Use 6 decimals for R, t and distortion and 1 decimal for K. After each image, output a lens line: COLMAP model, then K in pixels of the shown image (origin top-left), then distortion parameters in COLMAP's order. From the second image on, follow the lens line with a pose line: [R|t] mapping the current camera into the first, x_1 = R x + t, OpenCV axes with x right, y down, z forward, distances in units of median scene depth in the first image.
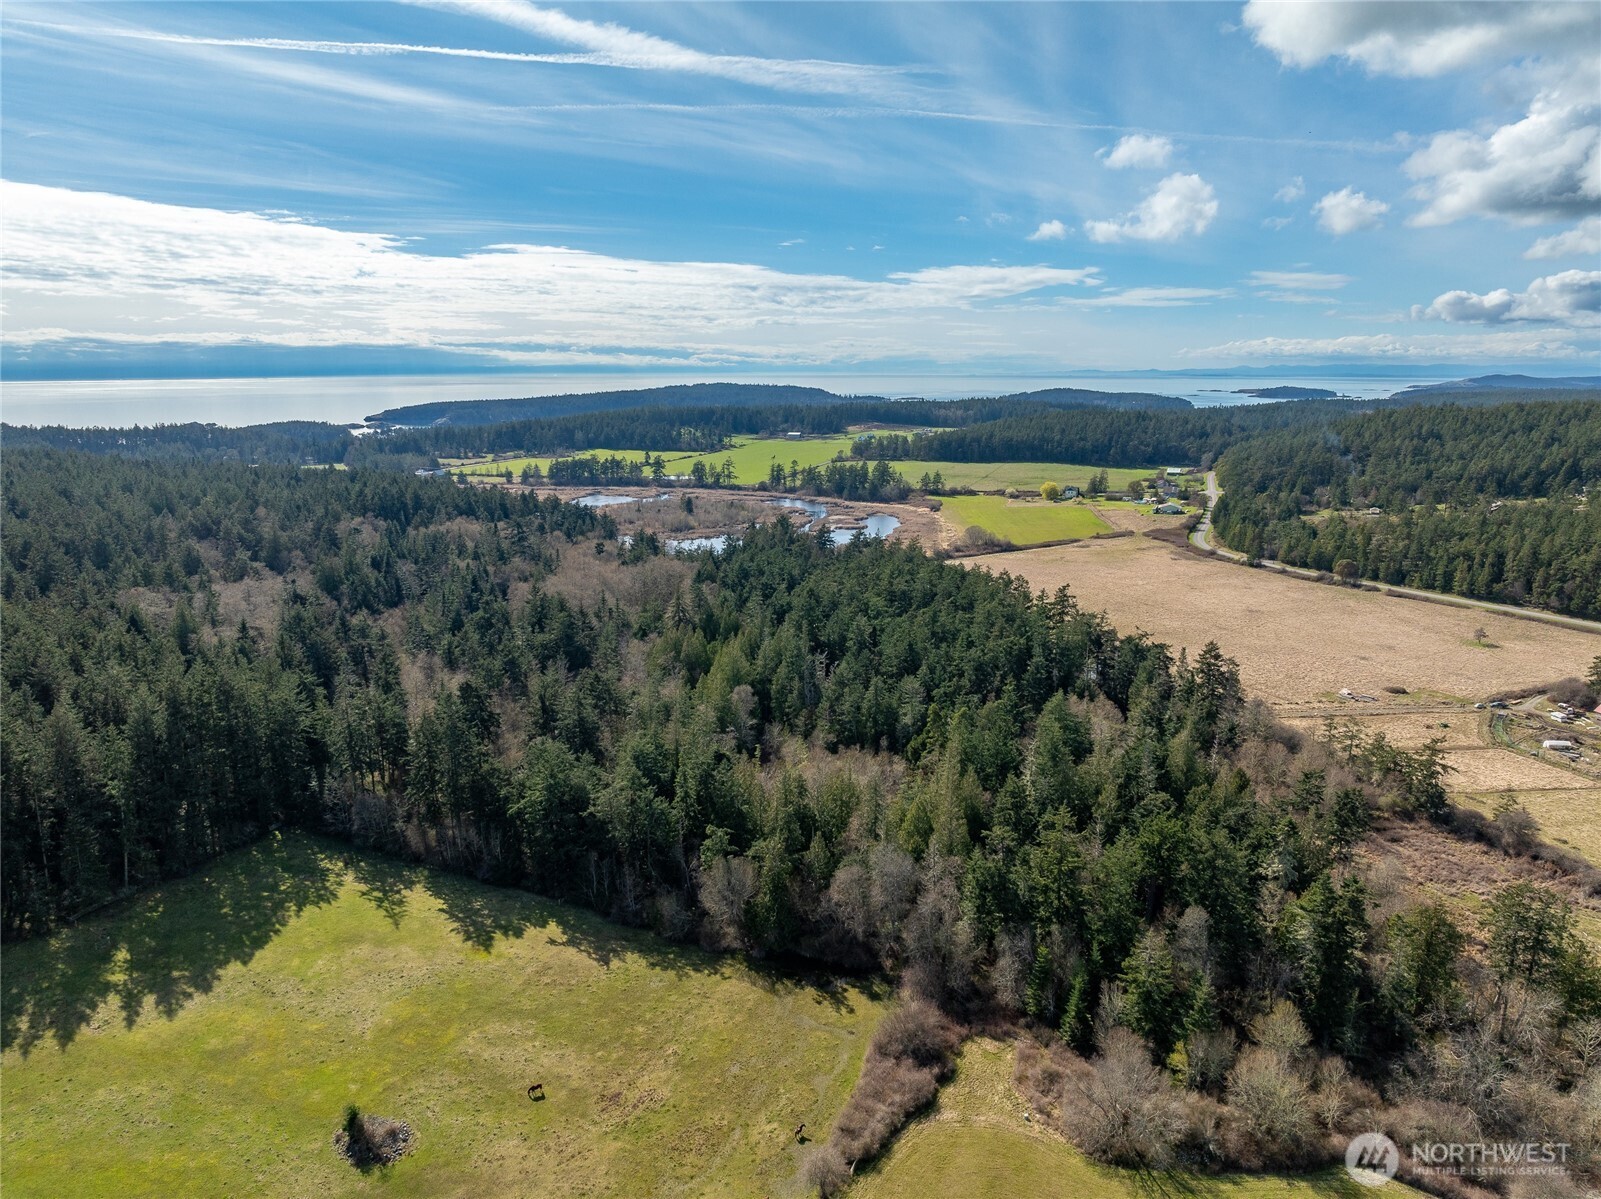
lens RADIAL K [[1129.2, 0, 830.4], [0, 1129.2, 641.0], [0, 0, 1]] dist [-0.040791, 0.010796]
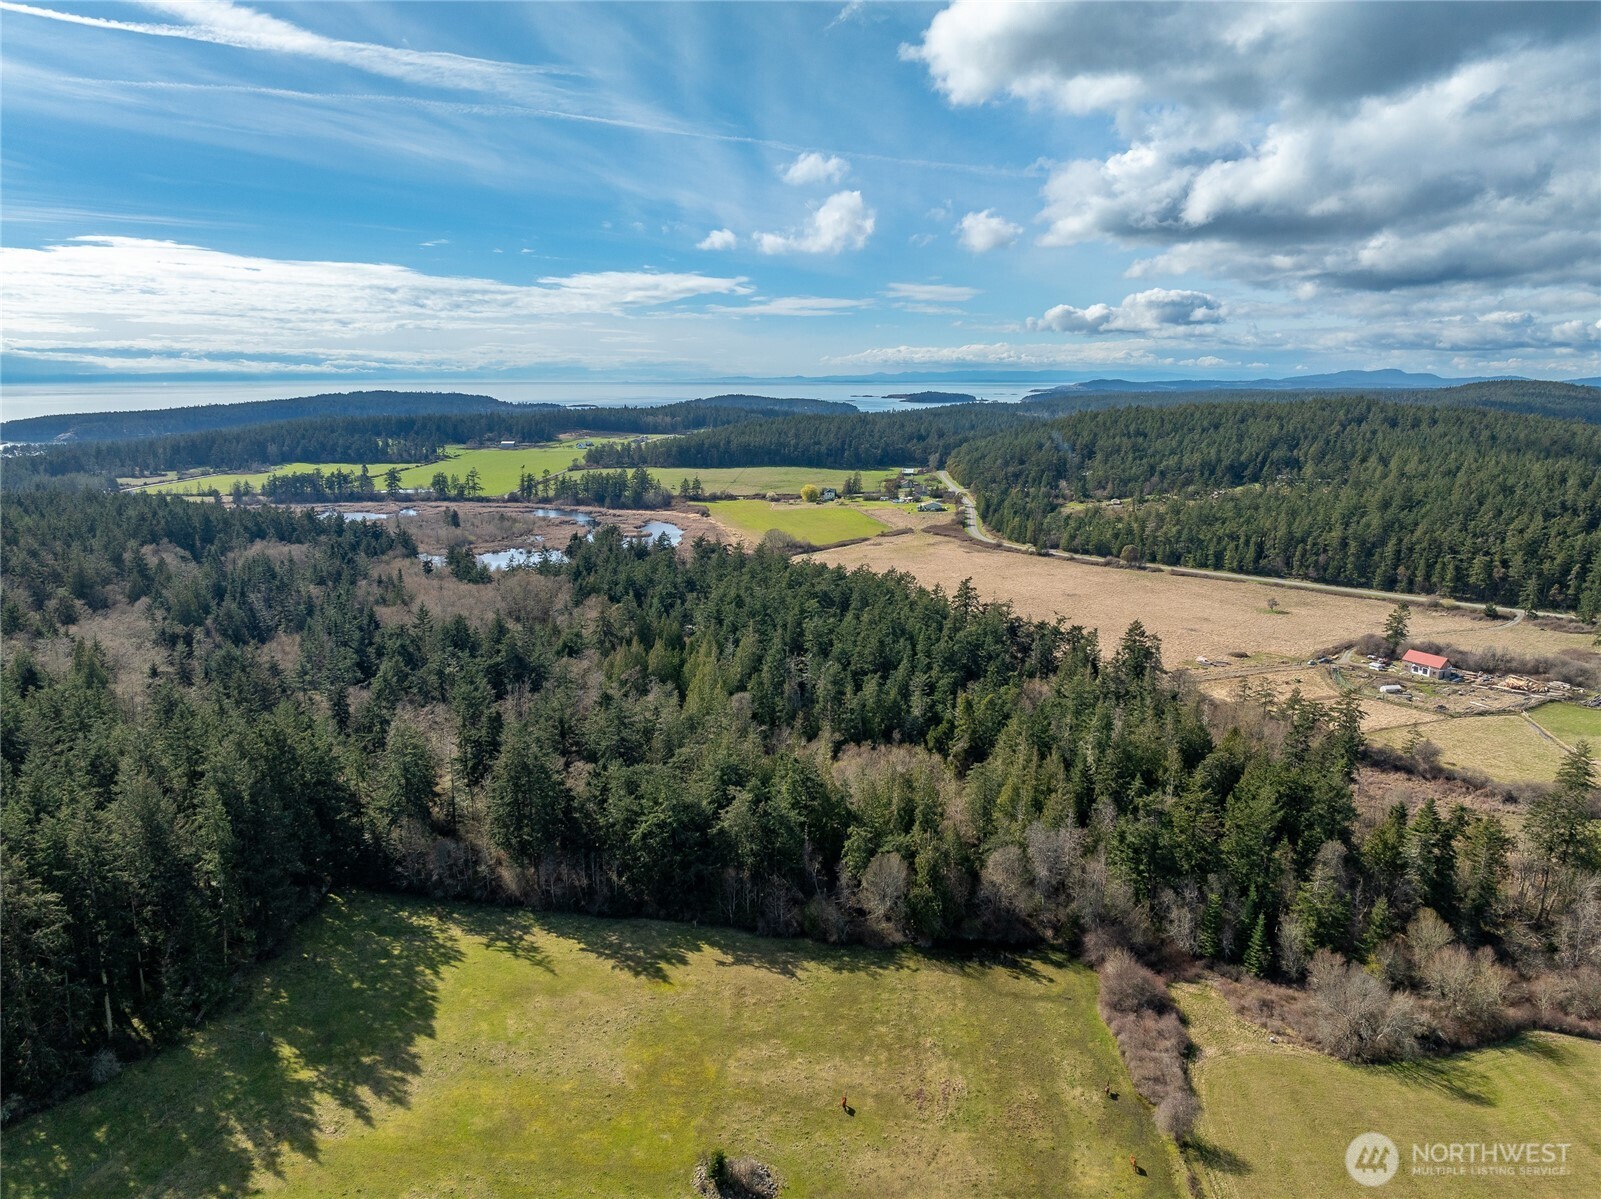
lens RADIAL K [[1129.2, 0, 761.6], [0, 1129.2, 659.7], [0, 0, 1]] dist [-0.040791, 0.010796]
pose [[0.954422, -0.070466, 0.290022, -0.146964], [0.067618, 0.997514, 0.019841, -0.003582], [-0.290700, 0.000674, 0.956814, 0.017592]]
